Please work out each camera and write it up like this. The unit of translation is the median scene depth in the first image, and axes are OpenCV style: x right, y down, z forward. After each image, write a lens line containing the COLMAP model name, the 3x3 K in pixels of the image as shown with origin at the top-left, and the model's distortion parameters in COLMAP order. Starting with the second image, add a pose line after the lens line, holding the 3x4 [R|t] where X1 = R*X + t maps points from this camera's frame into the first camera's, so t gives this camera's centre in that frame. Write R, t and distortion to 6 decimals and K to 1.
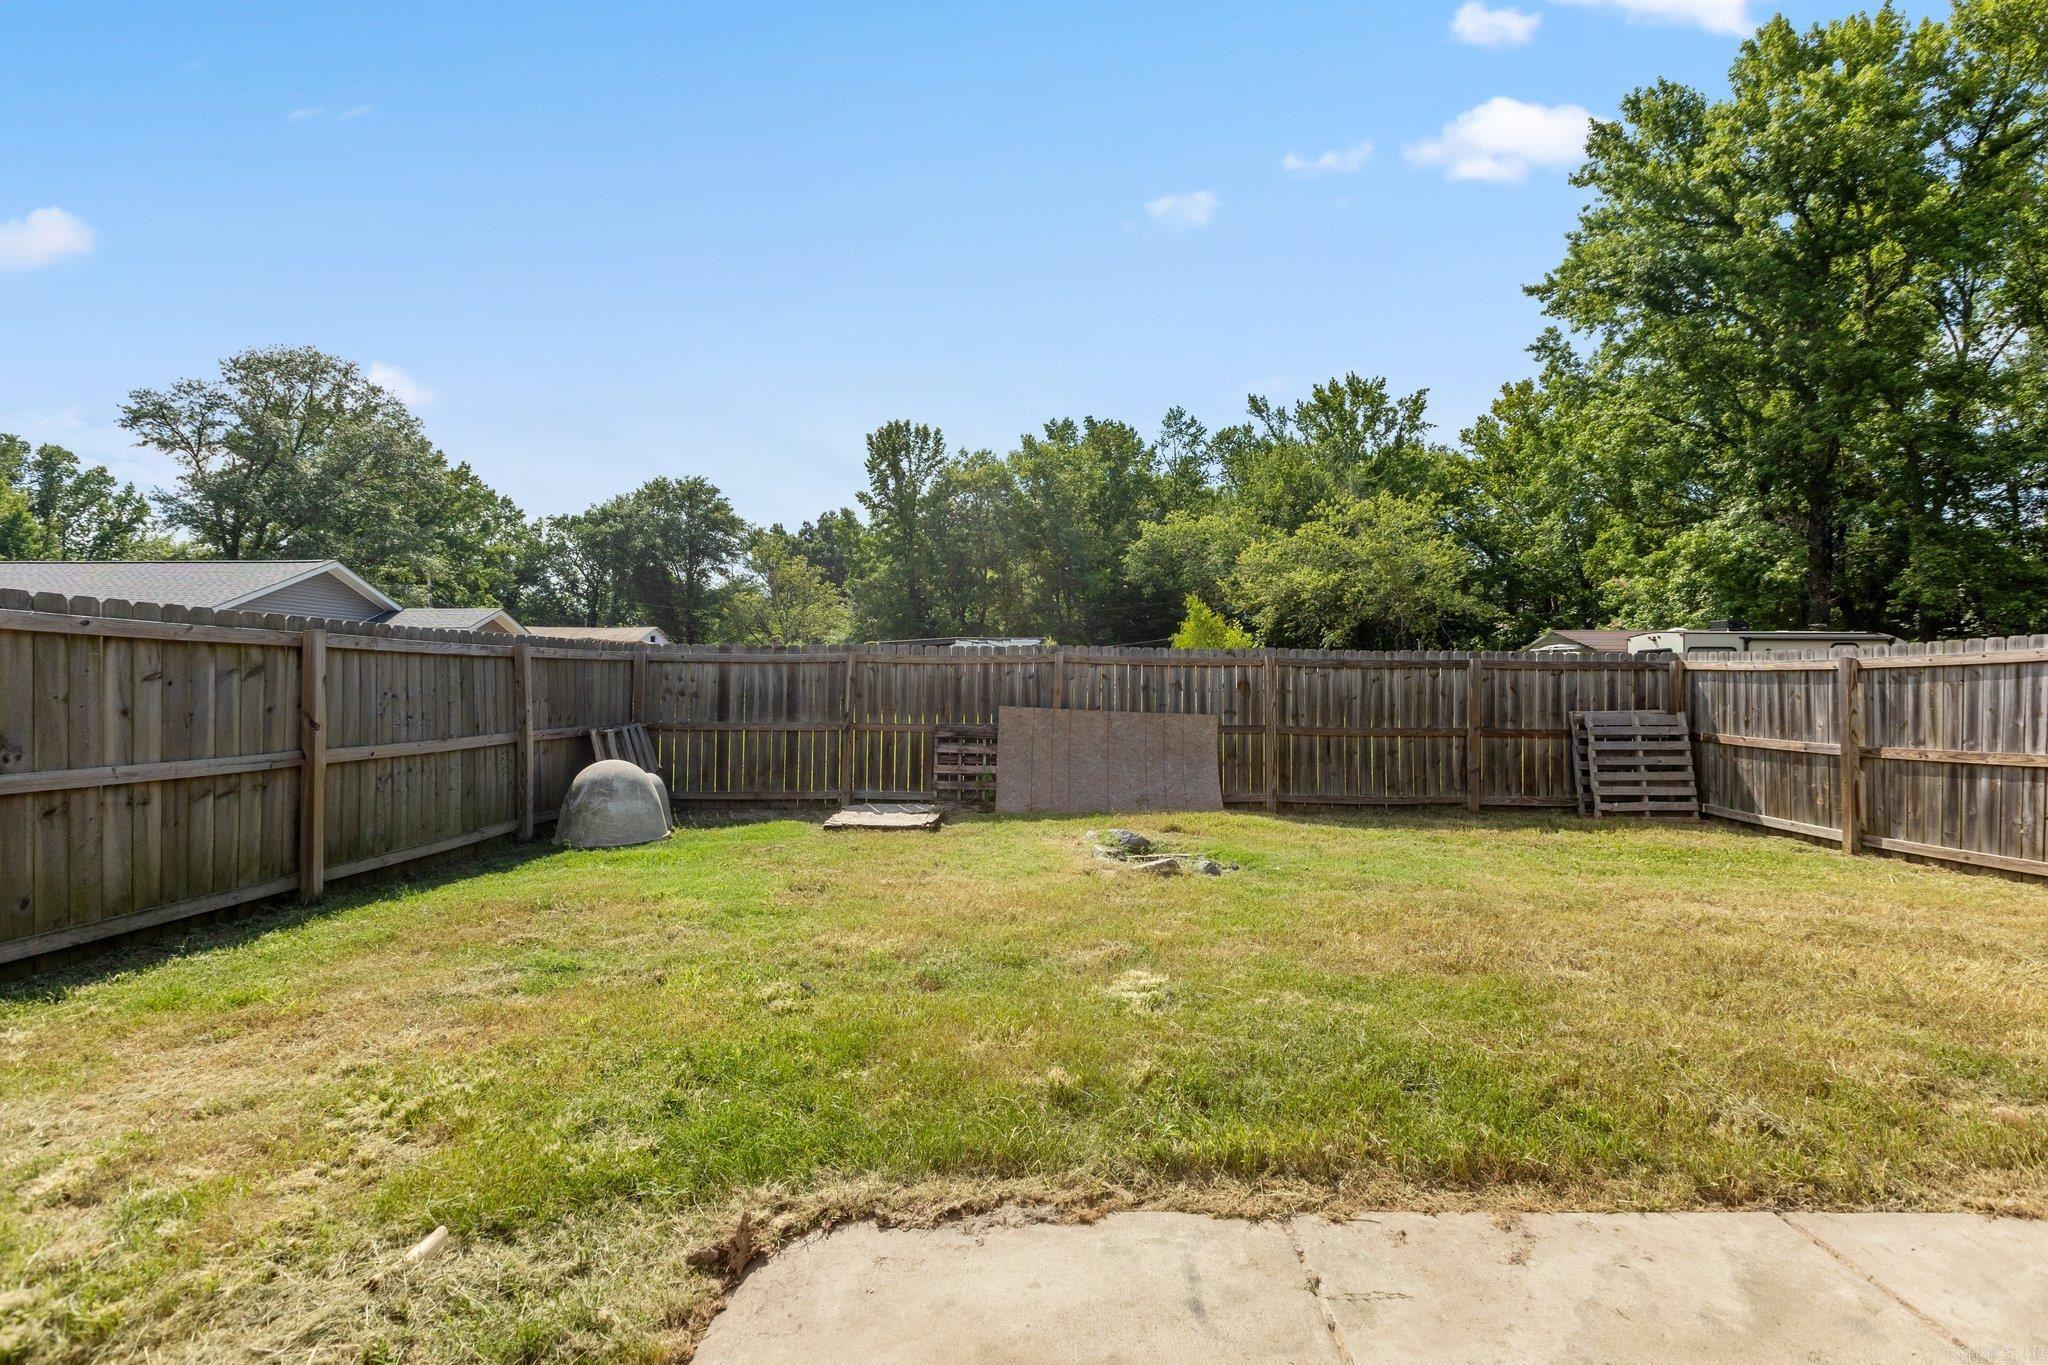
lens RADIAL K [[935.2, 0, 1026.0], [0, 935.2, 677.3], [0, 0, 1]] dist [0.002607, 0.000537]
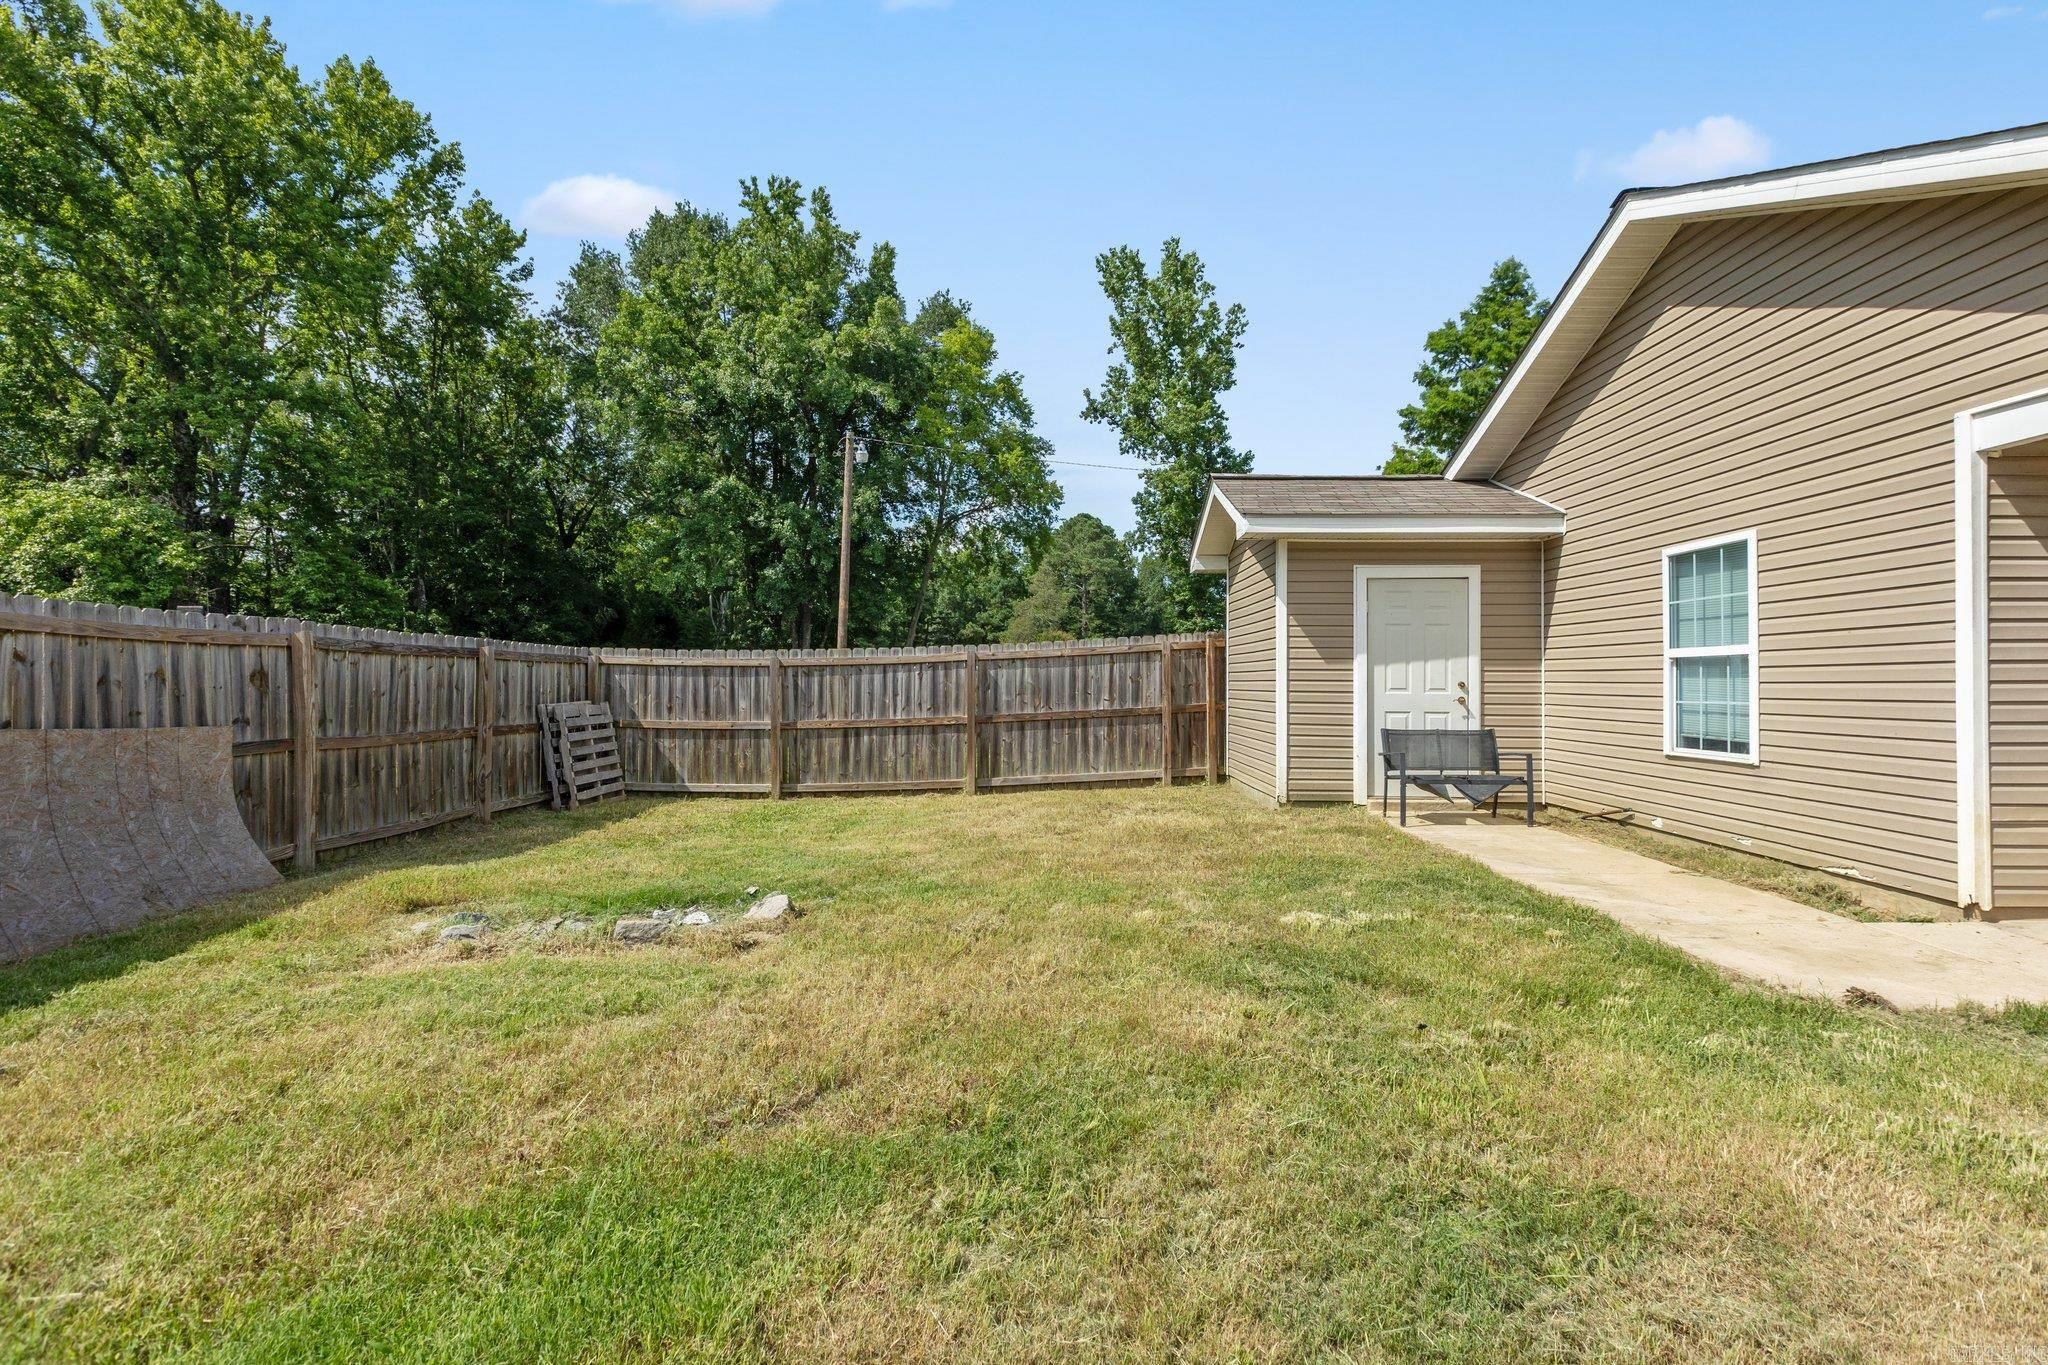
lens RADIAL K [[935.2, 0, 1026.0], [0, 935.2, 677.3], [0, 0, 1]] dist [0.002607, 0.000537]
pose [[0.000859, 0.001436, 0.999999, -0.424882], [-0.007749, 0.999969, -0.001429, 0.006216], [-0.999970, -0.007748, 0.000870, 0.534663]]
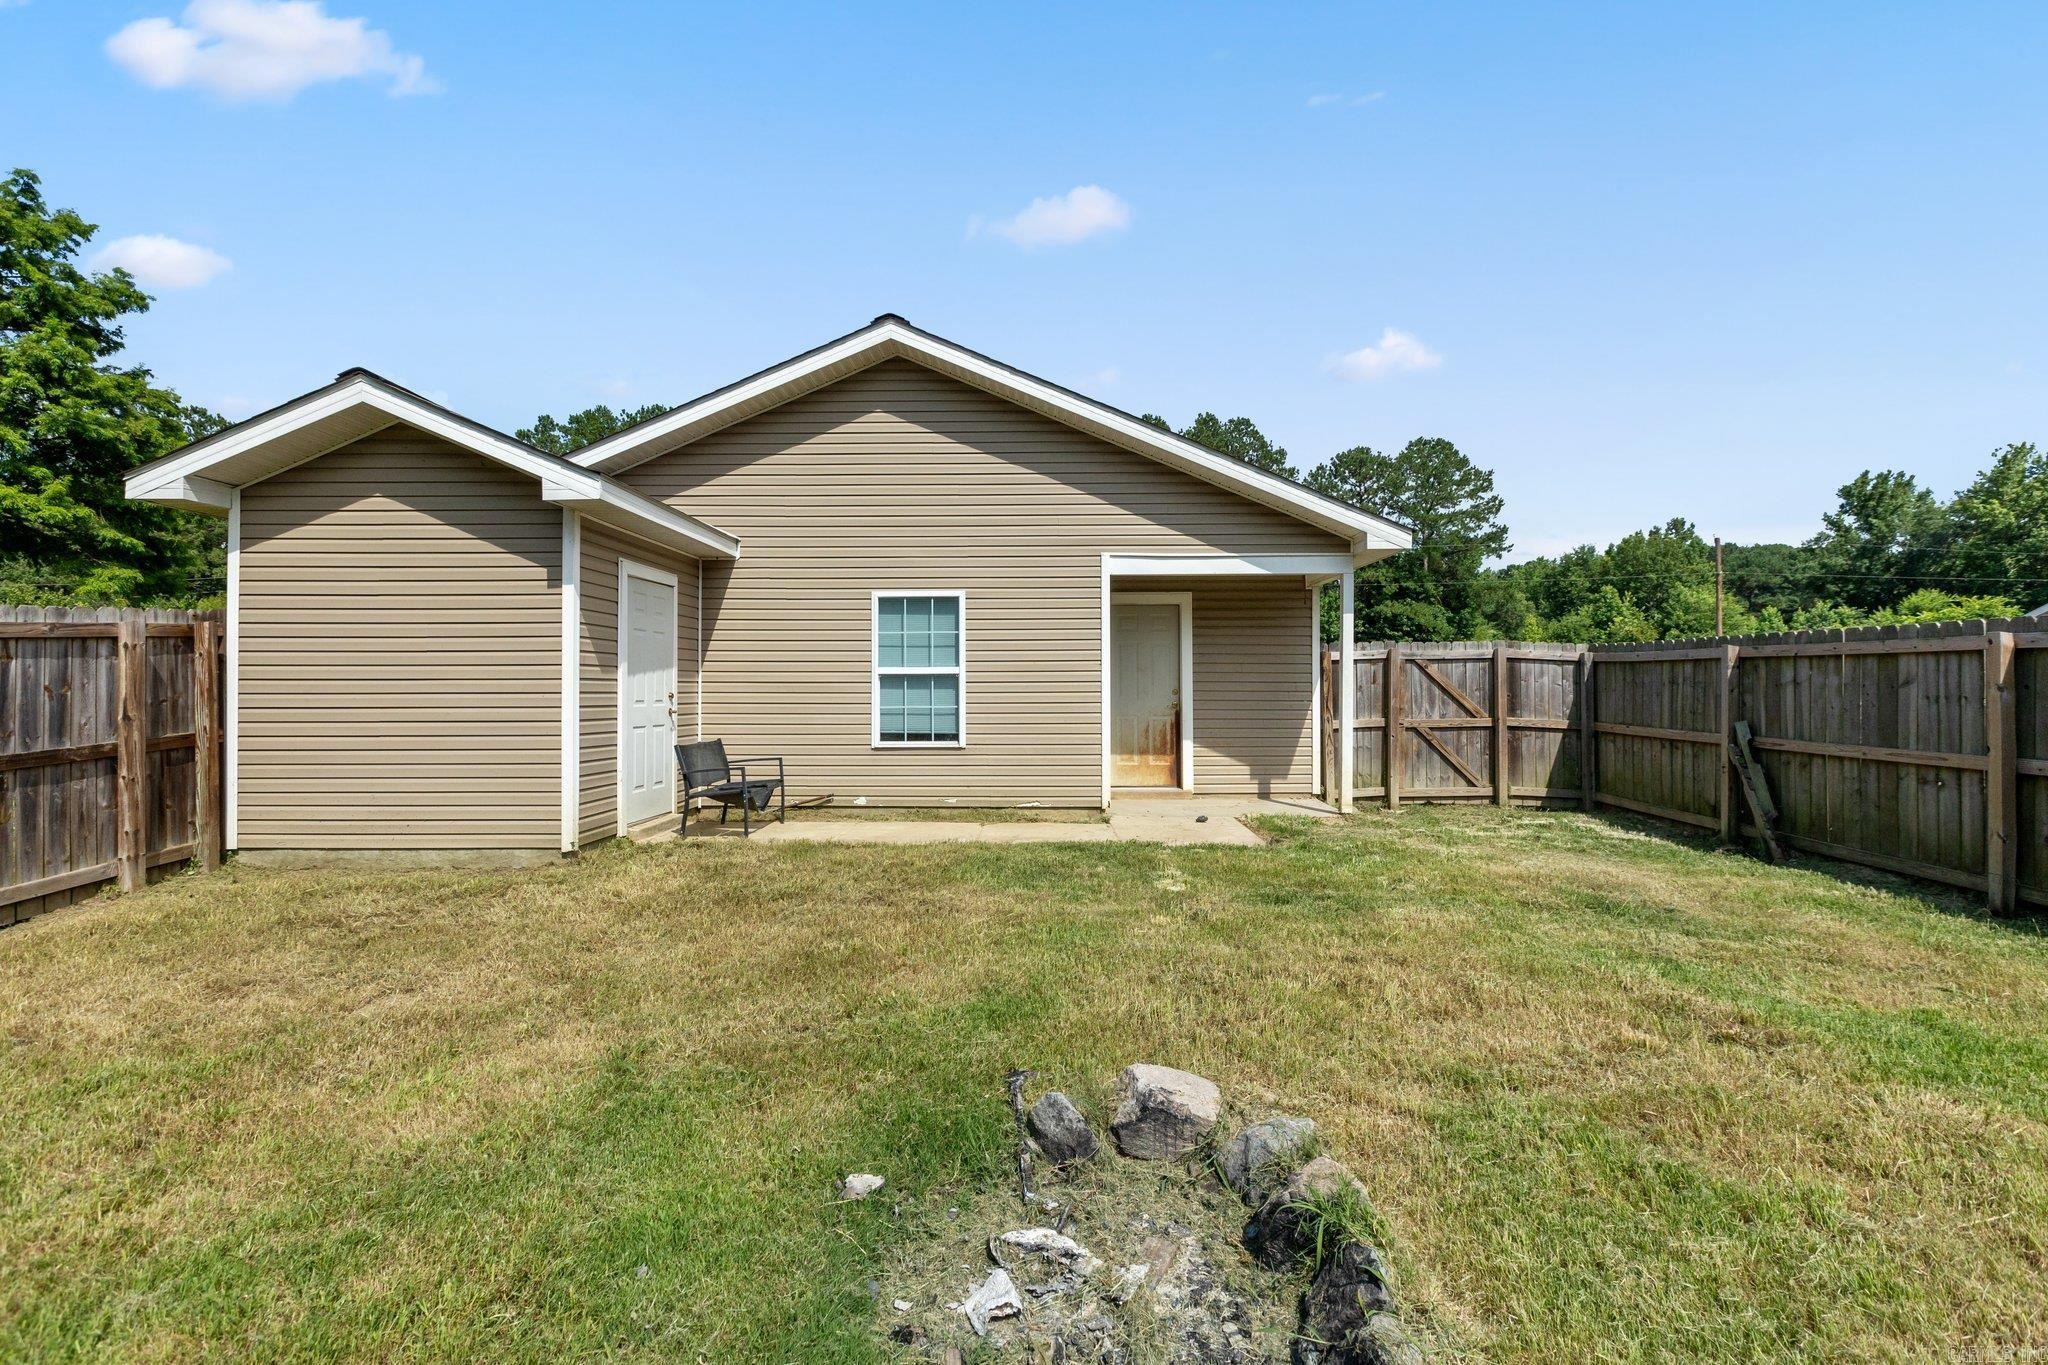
lens RADIAL K [[944.3, 0, 1025.1], [0, 944.3, 691.9], [0, 0, 1]] dist [0.000190, 0.000339]
pose [[-0.999992, -0.002582, -0.003183, 0.146898], [-0.002576, 0.999995, -0.001854, 0.005762], [0.003187, -0.001846, -0.999993, 0.998858]]
